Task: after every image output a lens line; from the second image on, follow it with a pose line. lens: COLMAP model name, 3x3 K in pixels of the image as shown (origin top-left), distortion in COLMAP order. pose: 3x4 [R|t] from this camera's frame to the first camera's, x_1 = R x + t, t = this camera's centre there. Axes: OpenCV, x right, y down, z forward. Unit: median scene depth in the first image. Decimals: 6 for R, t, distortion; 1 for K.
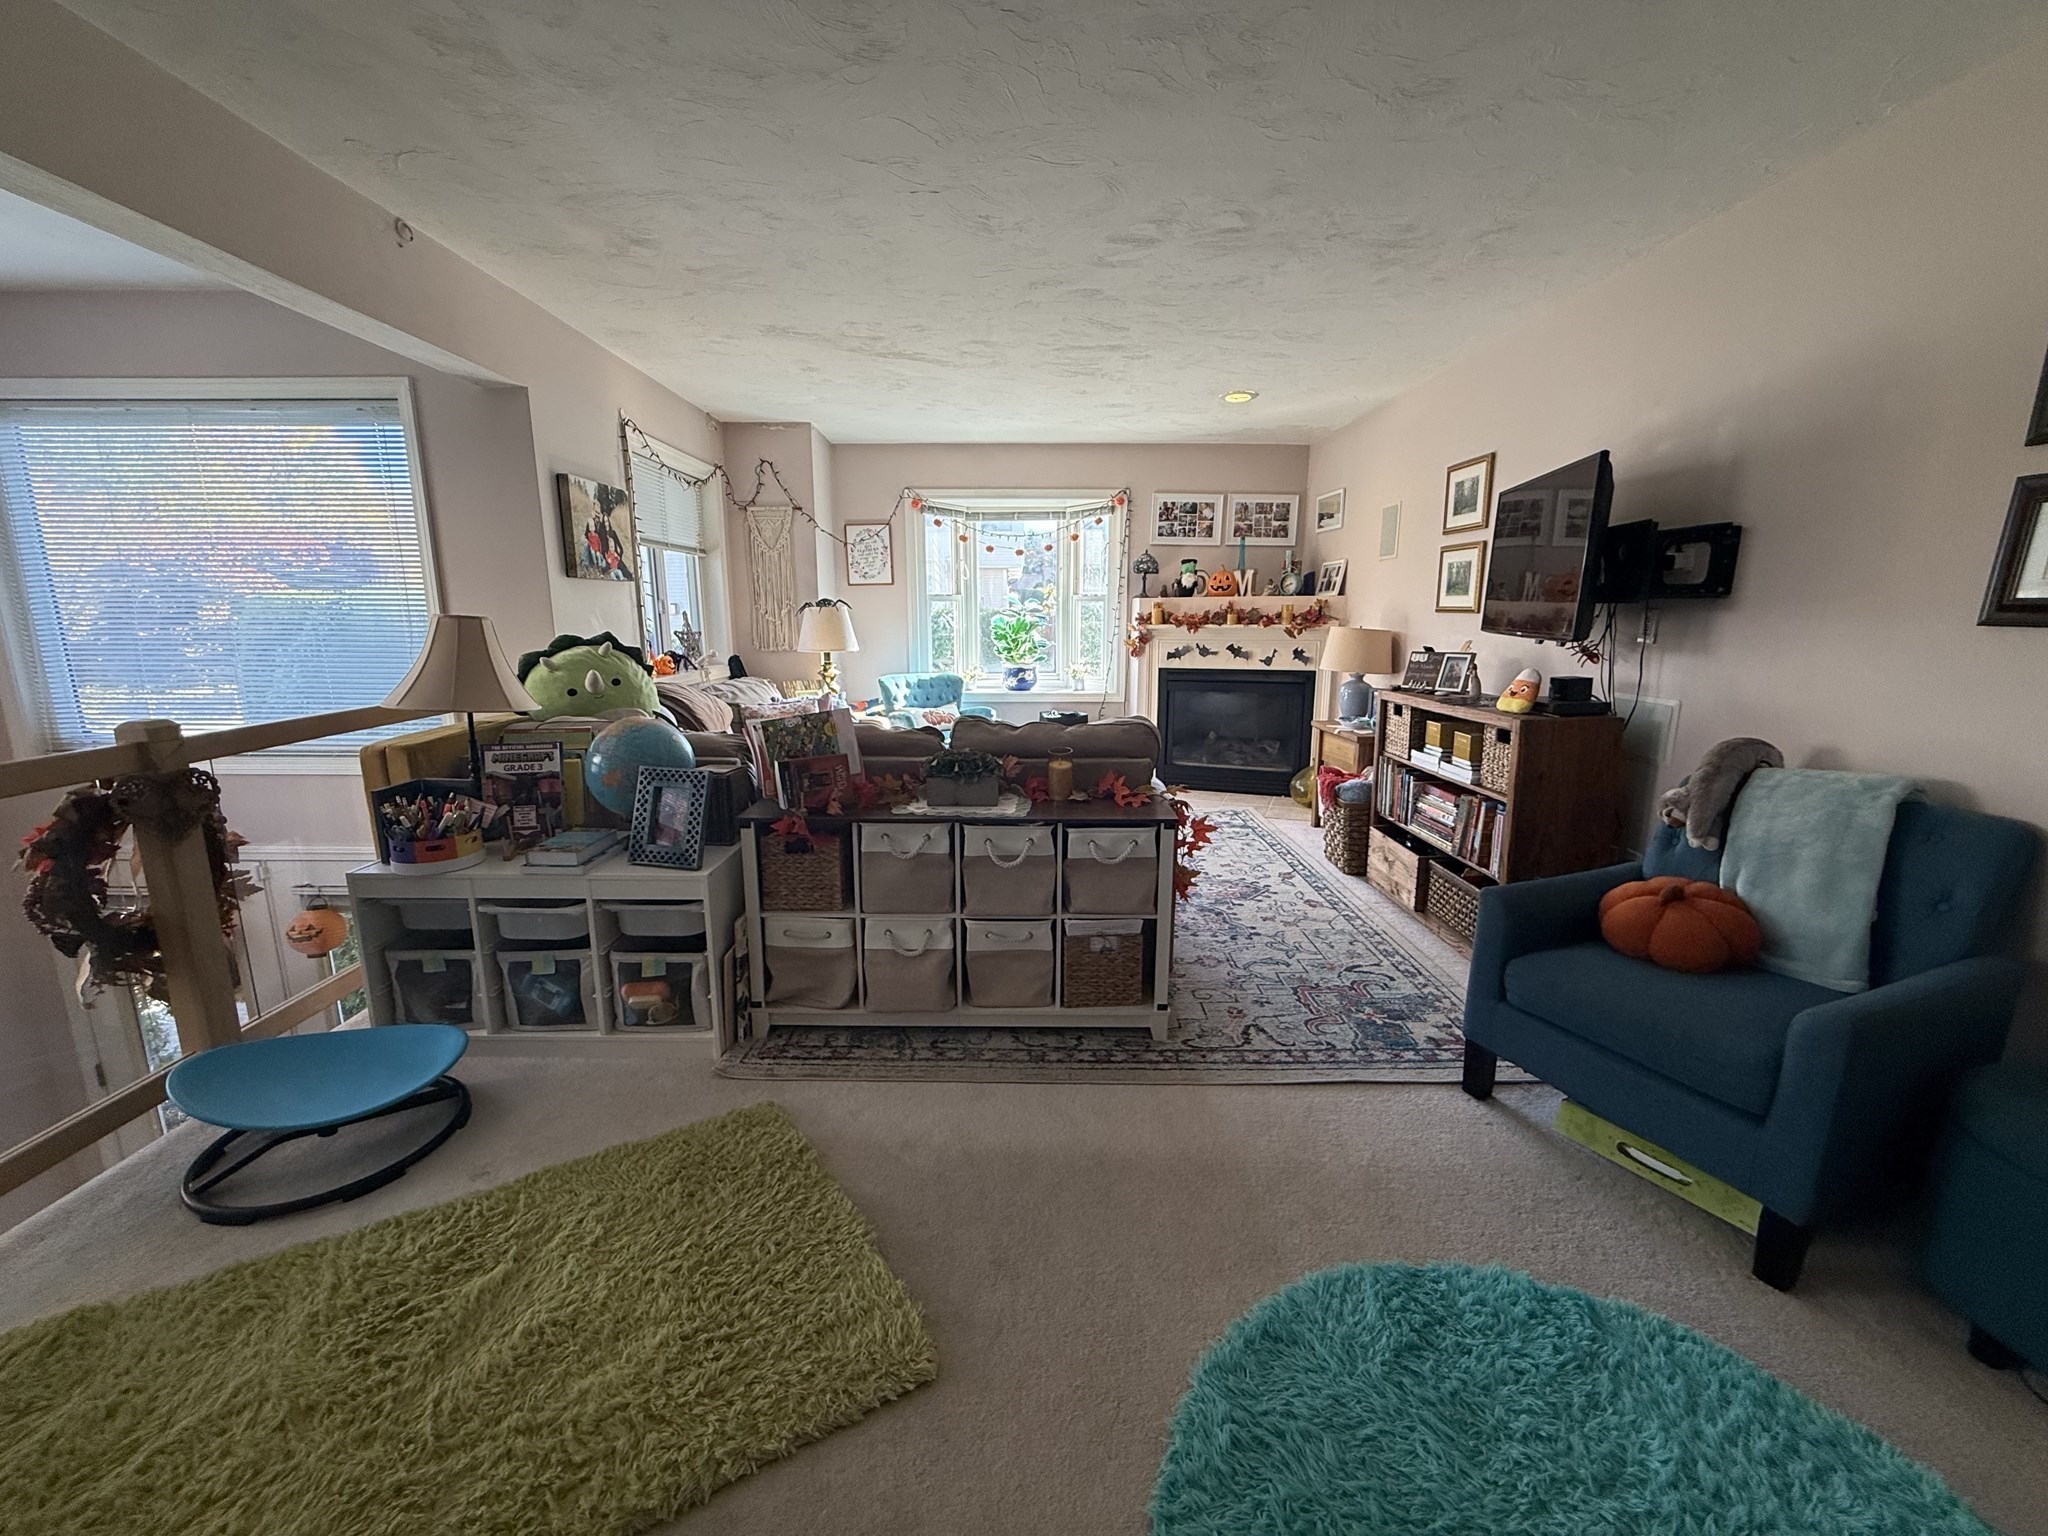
lens RADIAL K [[815.5, 0, 1020.9], [0, 815.5, 767.2], [0, 0, 1]] dist [-0.000063, 0.000438]
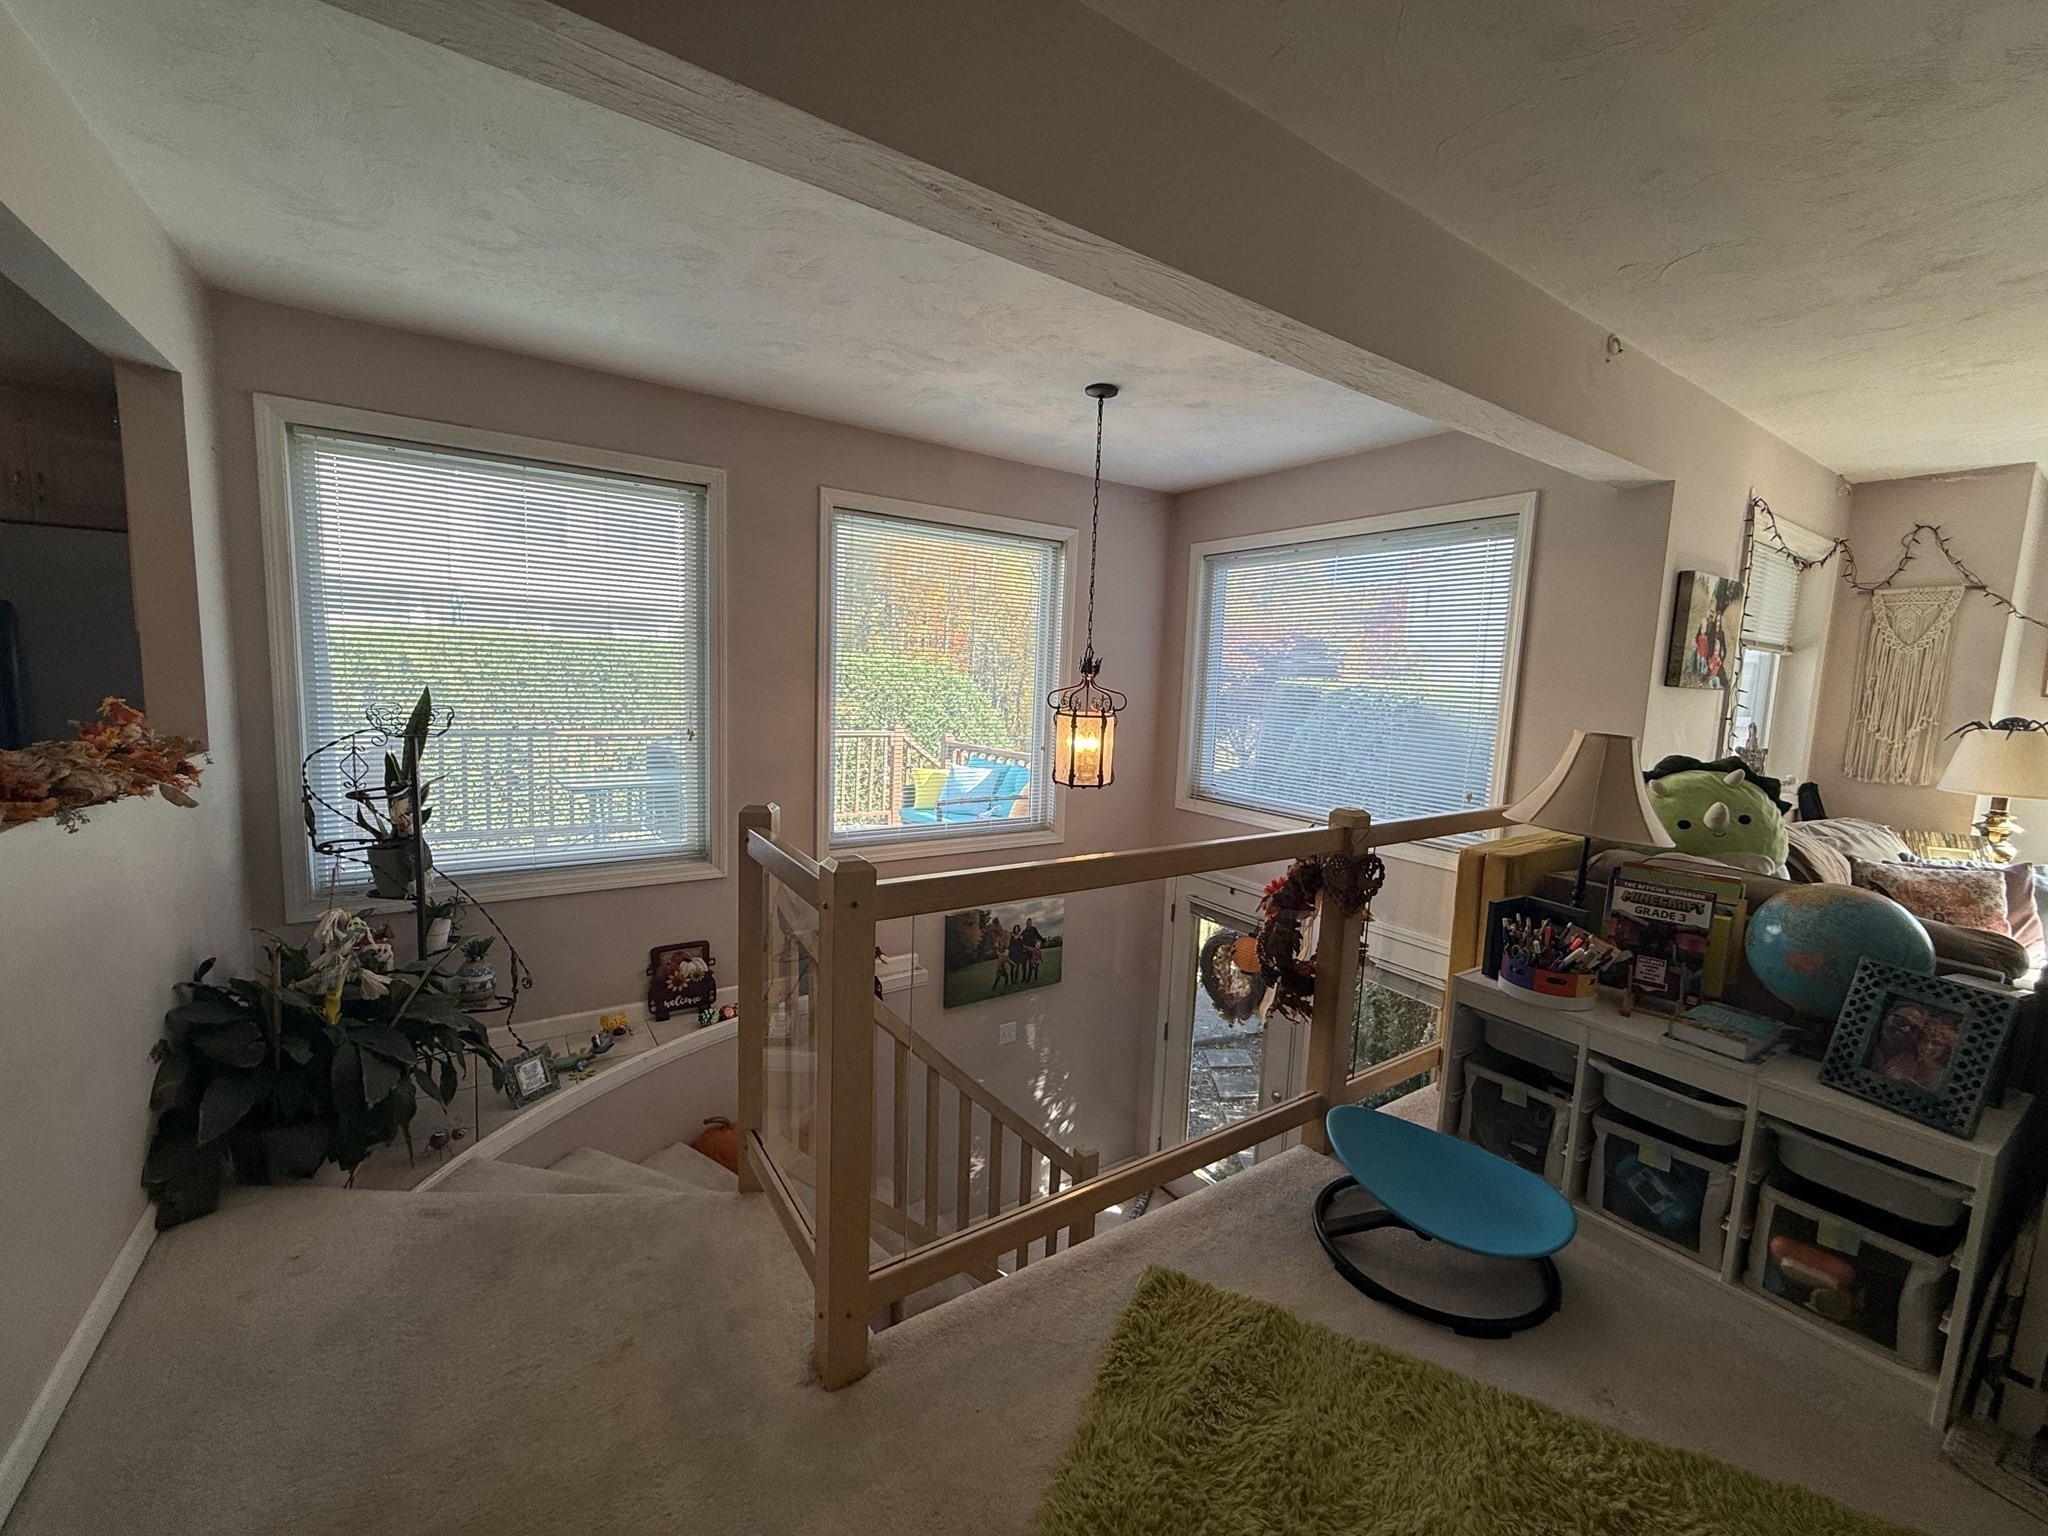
lens RADIAL K [[815.5, 0, 1020.8], [0, 815.5, 766.8], [0, 0, 1]] dist [-0.000063, 0.000438]
pose [[0.555725, 0.116460, -0.823168, -0.300780], [-0.197785, 0.980232, 0.005156, -0.023040], [0.807496, 0.159945, 0.567774, -0.059497]]
